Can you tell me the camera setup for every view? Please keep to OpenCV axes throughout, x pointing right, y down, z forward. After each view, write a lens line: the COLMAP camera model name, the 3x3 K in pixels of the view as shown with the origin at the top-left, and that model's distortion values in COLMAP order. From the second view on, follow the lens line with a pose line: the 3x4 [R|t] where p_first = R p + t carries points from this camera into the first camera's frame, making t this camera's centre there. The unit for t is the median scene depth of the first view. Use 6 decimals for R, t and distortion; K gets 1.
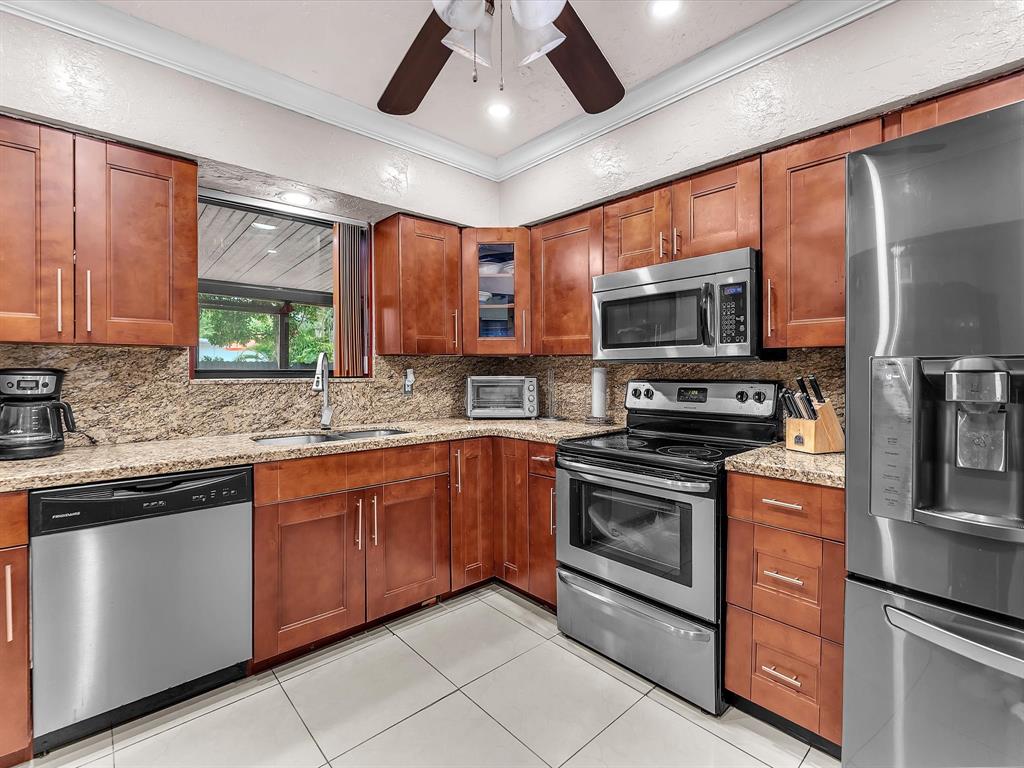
lens RADIAL K [[472.2, 0, 512.4], [0, 472.2, 373.2], [0, 0, 1]] dist [-0.003051, -0.000189]
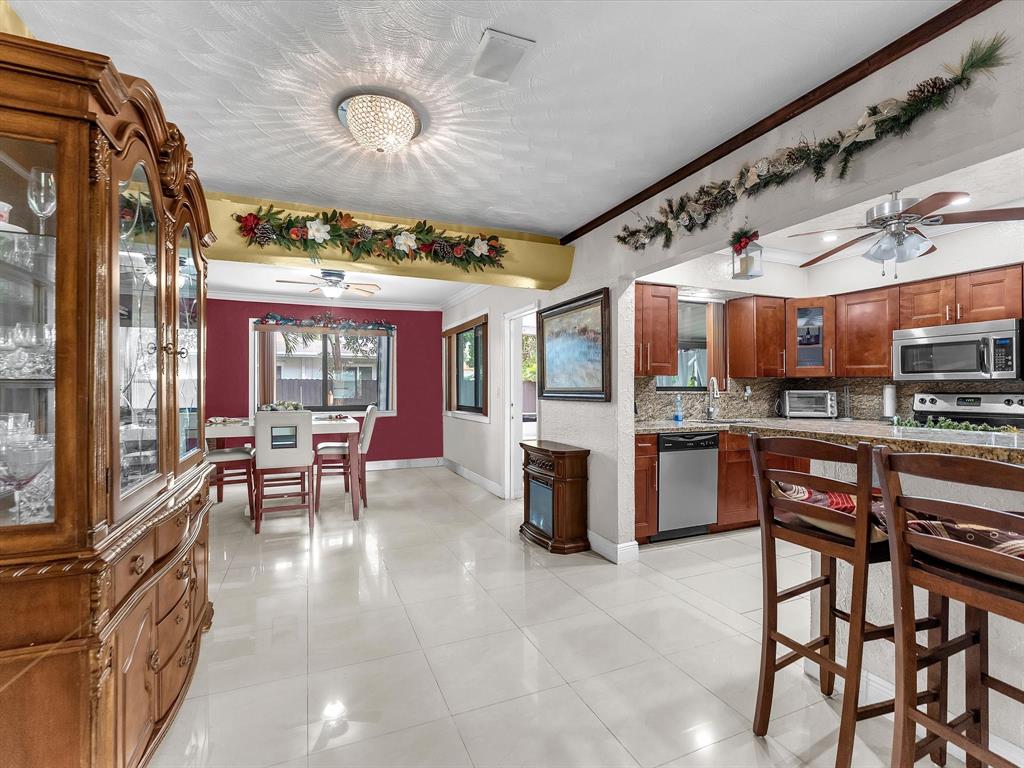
lens RADIAL K [[480.4, 0, 512.0], [0, 480.4, 384.0], [0, 0, 1]] dist [-0.005709, -0.000593]
pose [[0.946052, -0.003116, -0.324000, -0.537767], [-0.001119, 0.999916, -0.012884, 0.007322], [0.324013, 0.012552, 0.945969, -0.997214]]
